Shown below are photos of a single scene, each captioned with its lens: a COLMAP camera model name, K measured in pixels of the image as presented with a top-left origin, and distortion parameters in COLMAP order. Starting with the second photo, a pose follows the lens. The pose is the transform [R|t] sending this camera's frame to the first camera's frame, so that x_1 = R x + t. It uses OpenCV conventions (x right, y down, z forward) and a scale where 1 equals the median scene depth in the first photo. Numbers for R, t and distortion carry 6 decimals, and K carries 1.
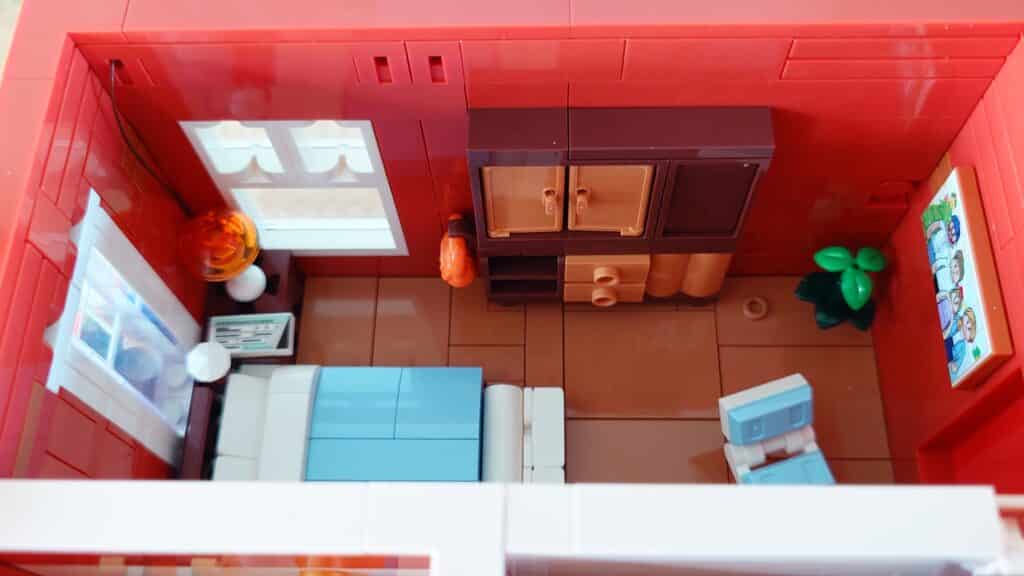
lens RADIAL K [[961.9, 0, 514.2], [0, 961.9, 293.0], [0, 0, 1]] dist [-0.003807, 0.006057]
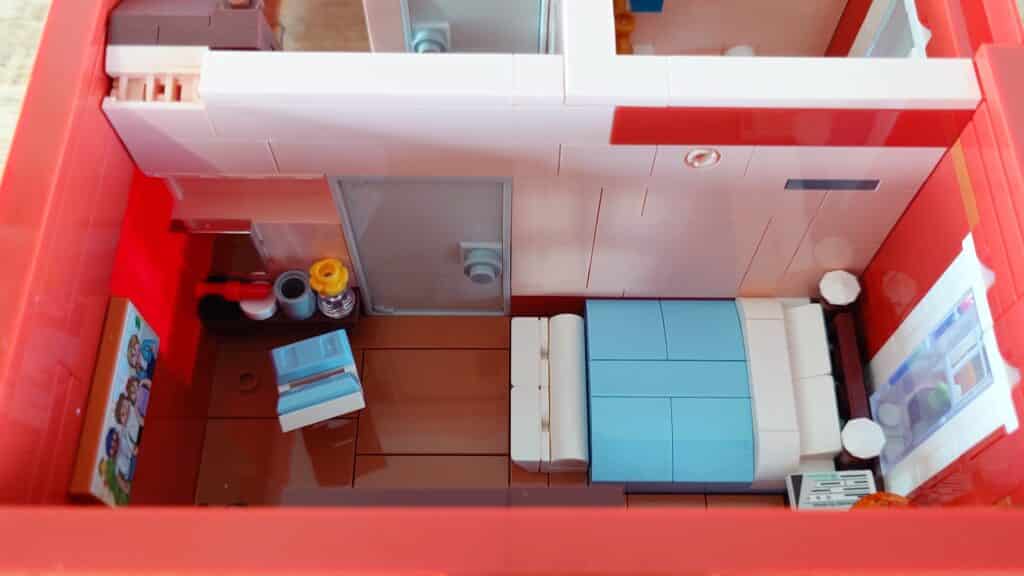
lens RADIAL K [[961.9, 0, 514.2], [0, 961.9, 293.0], [0, 0, 1]] dist [-0.003807, 0.006057]
pose [[-0.999127, 0.022644, 0.035103, 0.007511], [0.013254, -0.625070, 0.780456, -0.592527], [0.039614, 0.780240, 0.624225, 0.230744]]
